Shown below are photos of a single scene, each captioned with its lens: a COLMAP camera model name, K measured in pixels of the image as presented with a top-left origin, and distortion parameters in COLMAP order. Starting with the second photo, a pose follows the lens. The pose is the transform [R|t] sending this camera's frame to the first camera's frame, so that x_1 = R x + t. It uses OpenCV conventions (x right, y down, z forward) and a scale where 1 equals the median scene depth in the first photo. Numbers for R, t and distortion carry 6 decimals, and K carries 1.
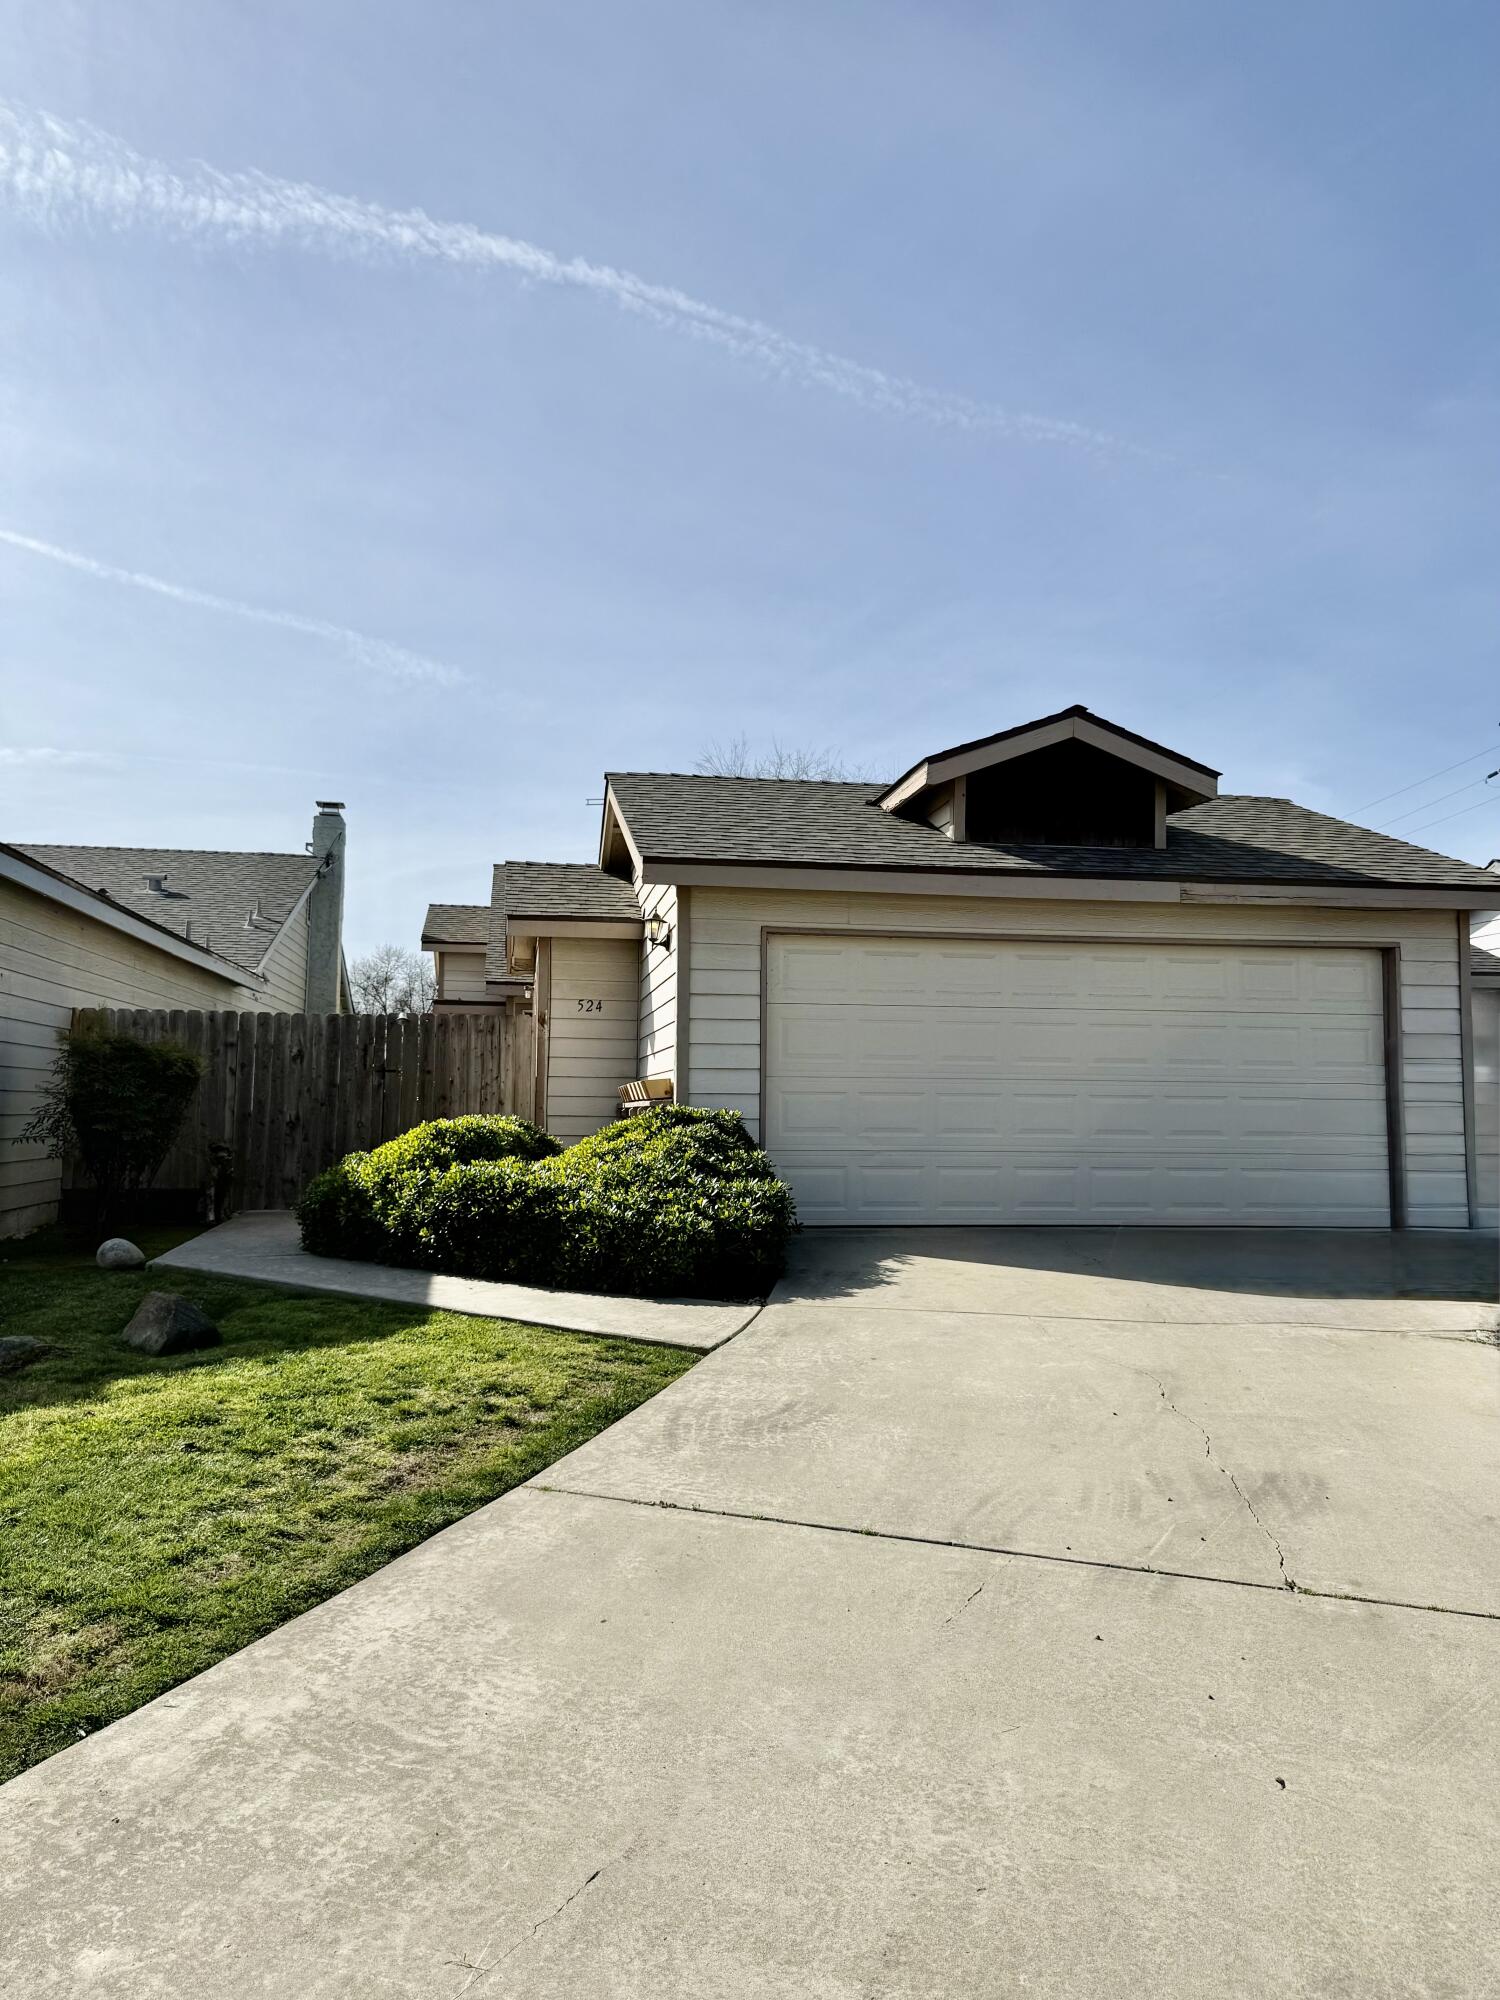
lens RADIAL K [[1413.5, 0, 754.4], [0, 1413.5, 1013.8], [0, 0, 1]] dist [0.080140, -0.085599]
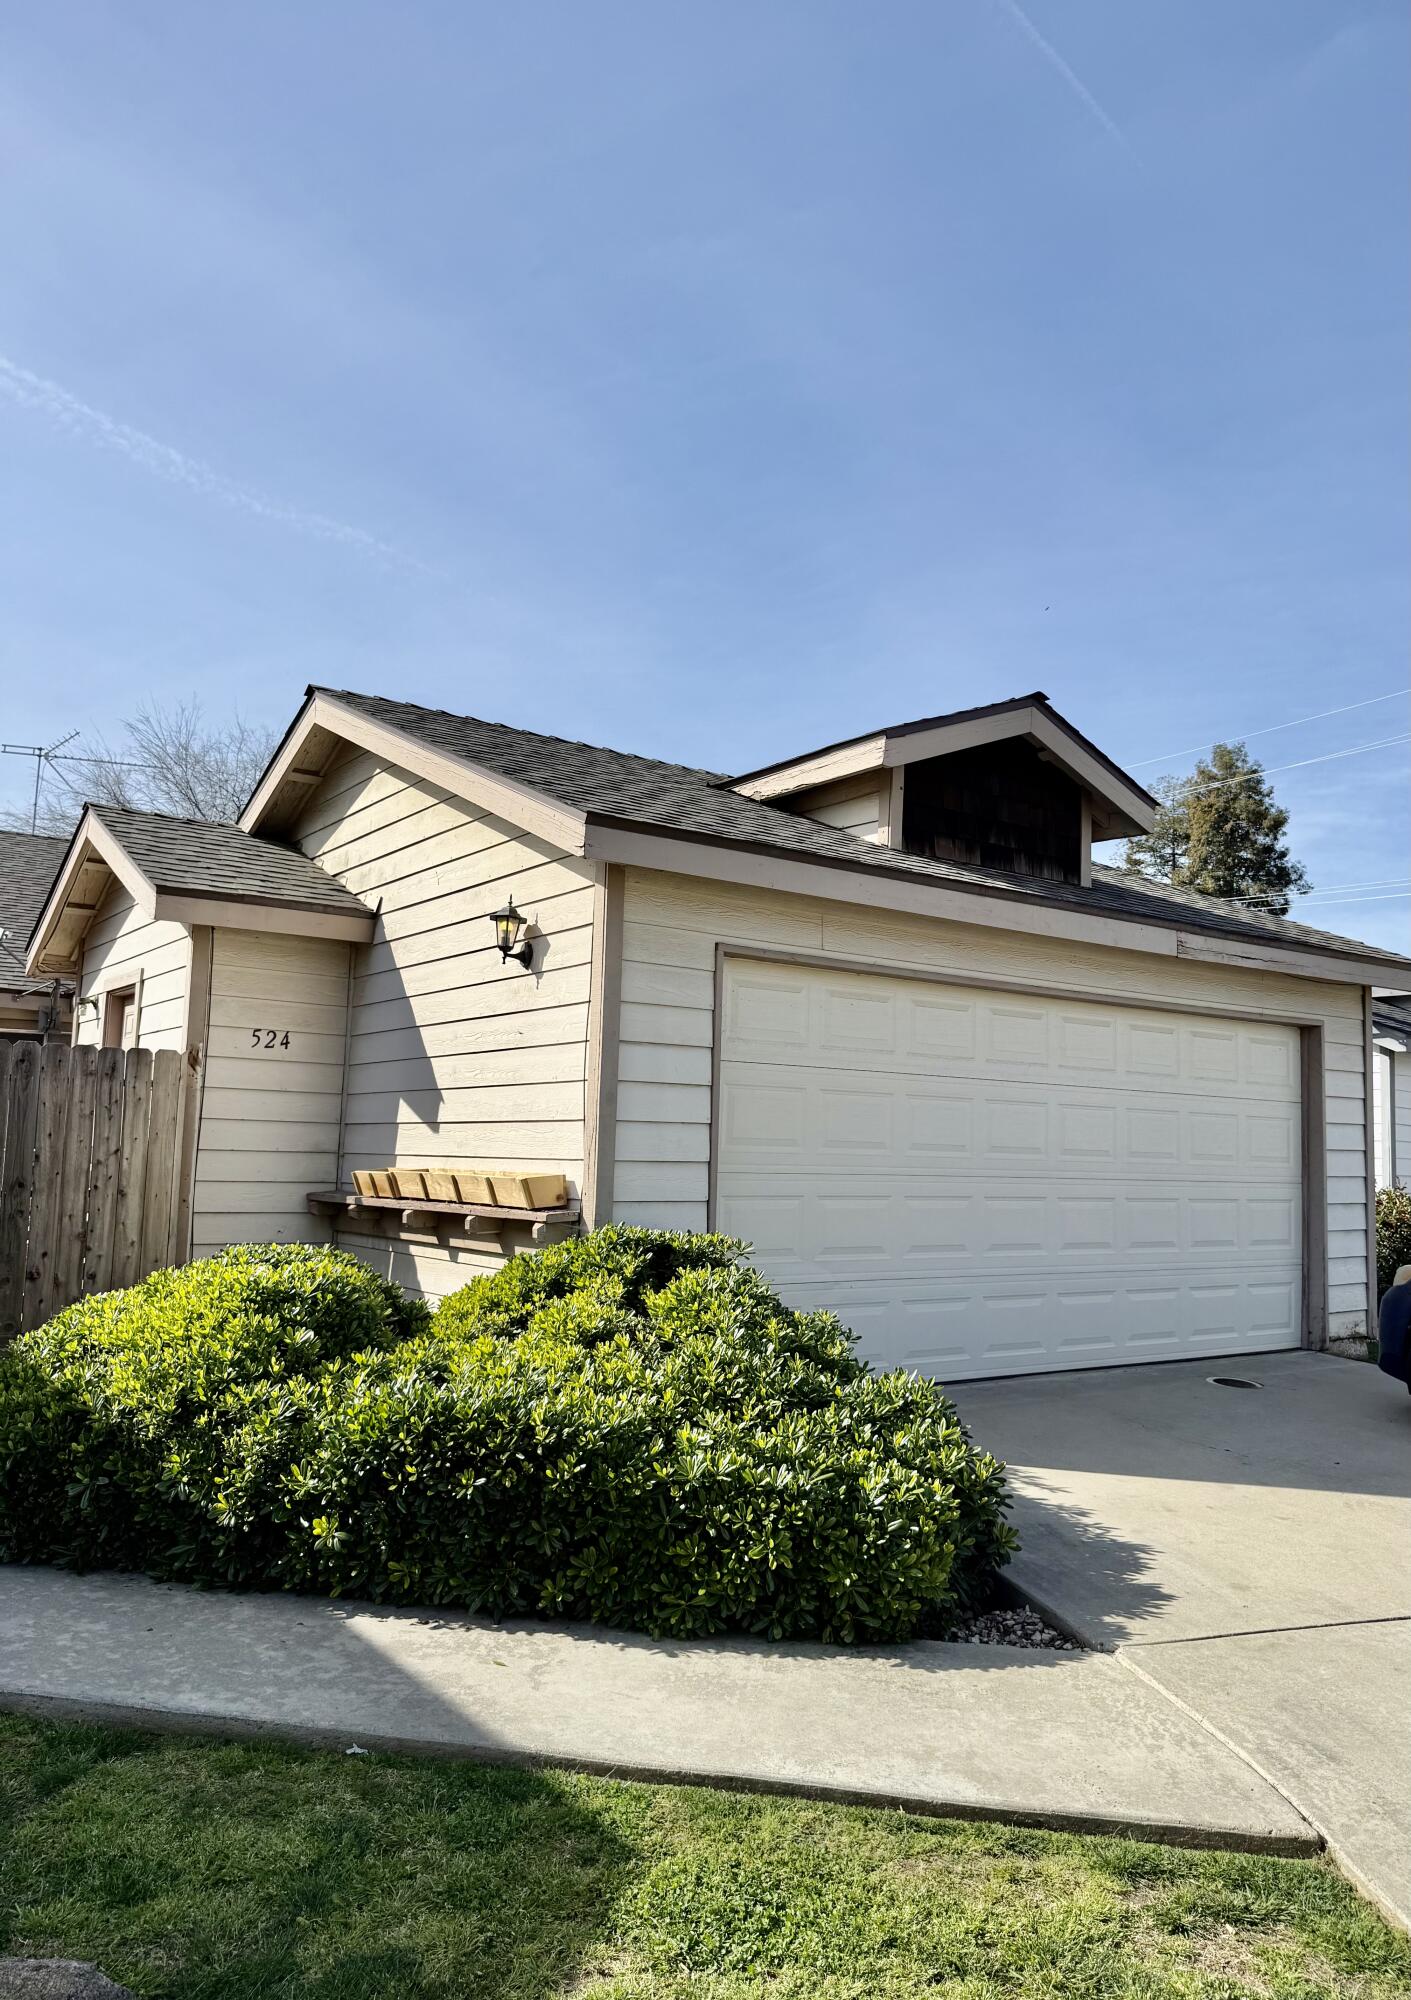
lens RADIAL K [[1408.2, 0, 742.9], [0, 1408.2, 1011.8], [0, 0, 1]] dist [0.059010, -0.013990]
pose [[0.894968, 0.060240, 0.442045, -0.249386], [-0.050010, 0.998143, -0.034772, -0.007553], [-0.443319, 0.009013, 0.896319, 0.384445]]
